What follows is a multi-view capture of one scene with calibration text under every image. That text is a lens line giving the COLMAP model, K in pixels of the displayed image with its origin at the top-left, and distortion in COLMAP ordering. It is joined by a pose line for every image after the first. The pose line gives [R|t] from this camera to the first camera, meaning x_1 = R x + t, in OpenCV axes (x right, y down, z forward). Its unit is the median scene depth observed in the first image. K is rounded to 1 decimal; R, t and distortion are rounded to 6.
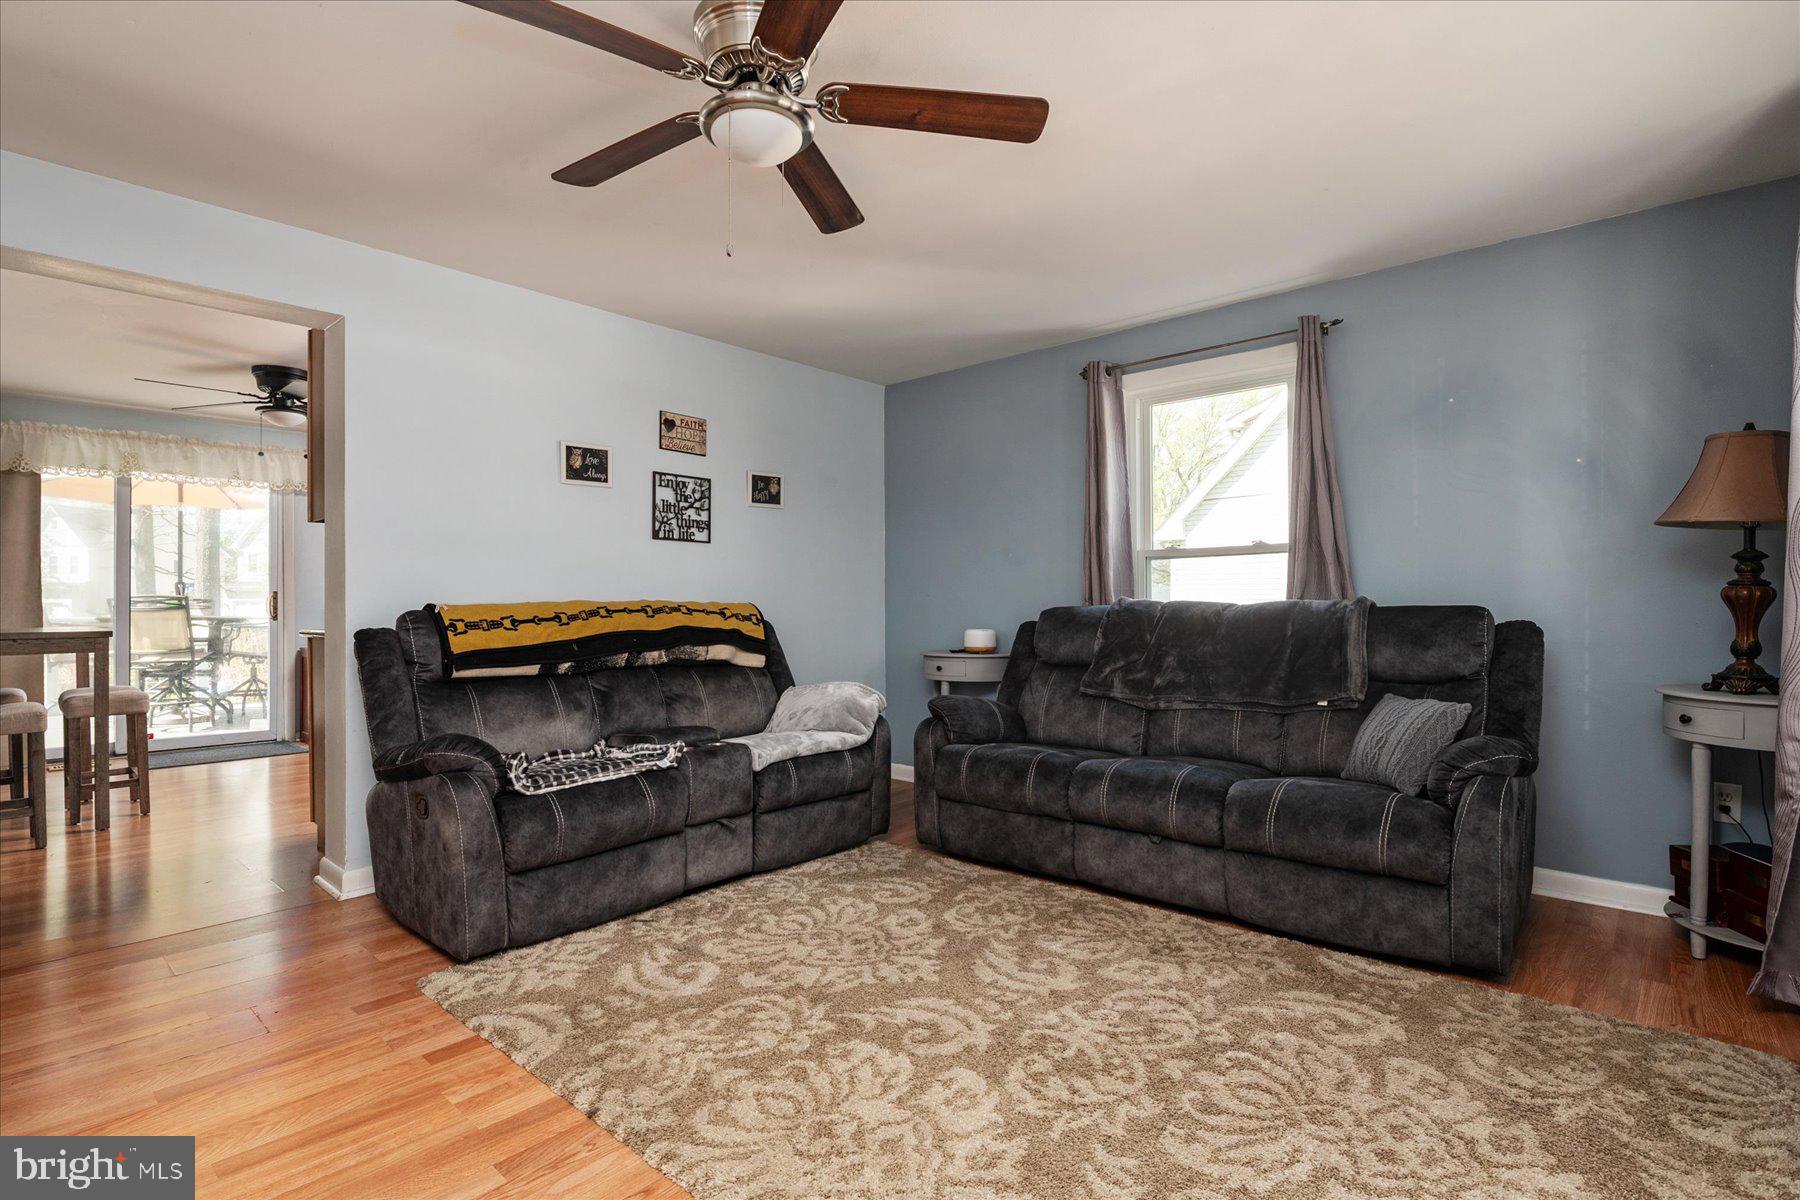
lens RADIAL K [[916.1, 0, 900.0], [0, 916.1, 600.0], [0, 0, 1]] dist [0.020593, -0.018880]
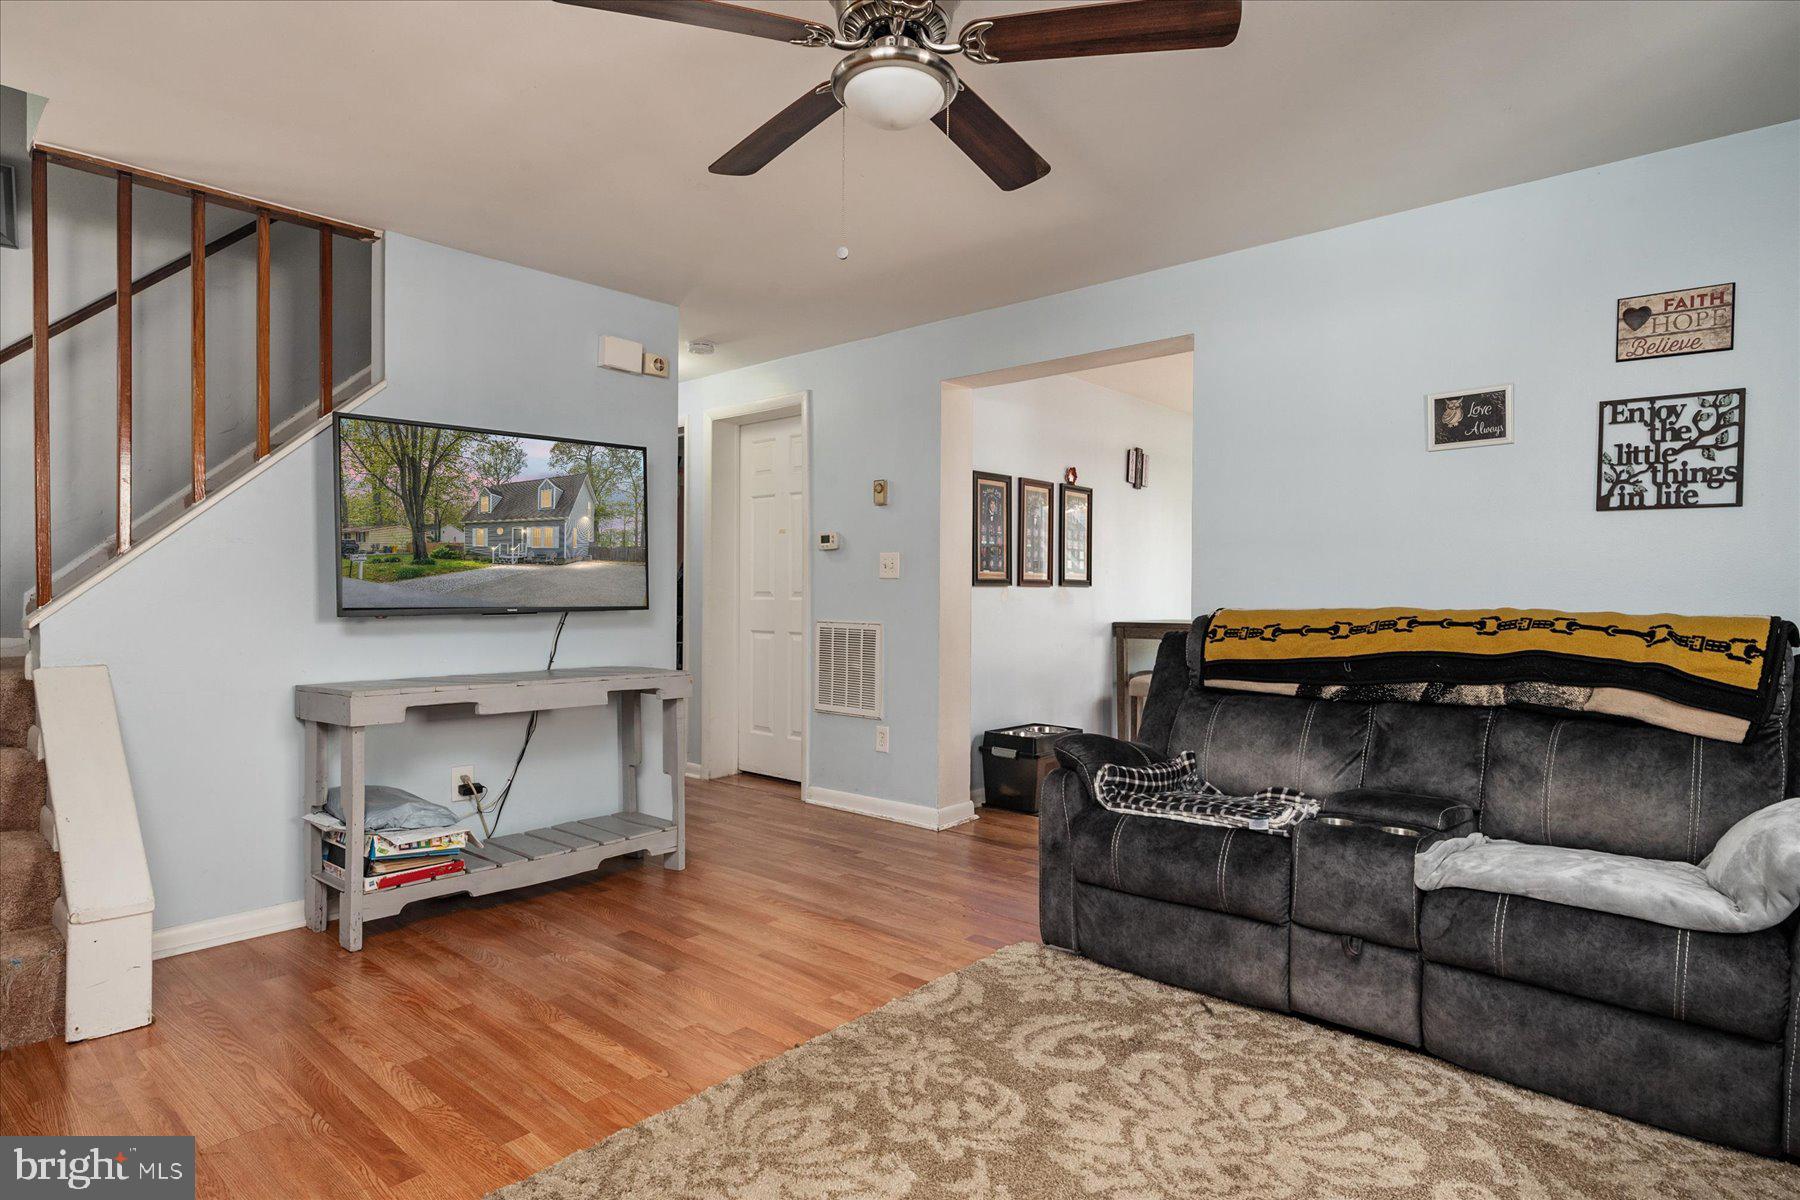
lens RADIAL K [[999.0, 0, 899.5], [0, 999.0, 603.9], [0, 0, 1]] dist [0.005408, -0.000176]
pose [[-0.040575, 0.014046, -0.999078, 0.516179], [-0.002234, 0.999897, 0.014148, -0.013947], [0.999174, 0.002806, -0.040540, 0.658669]]
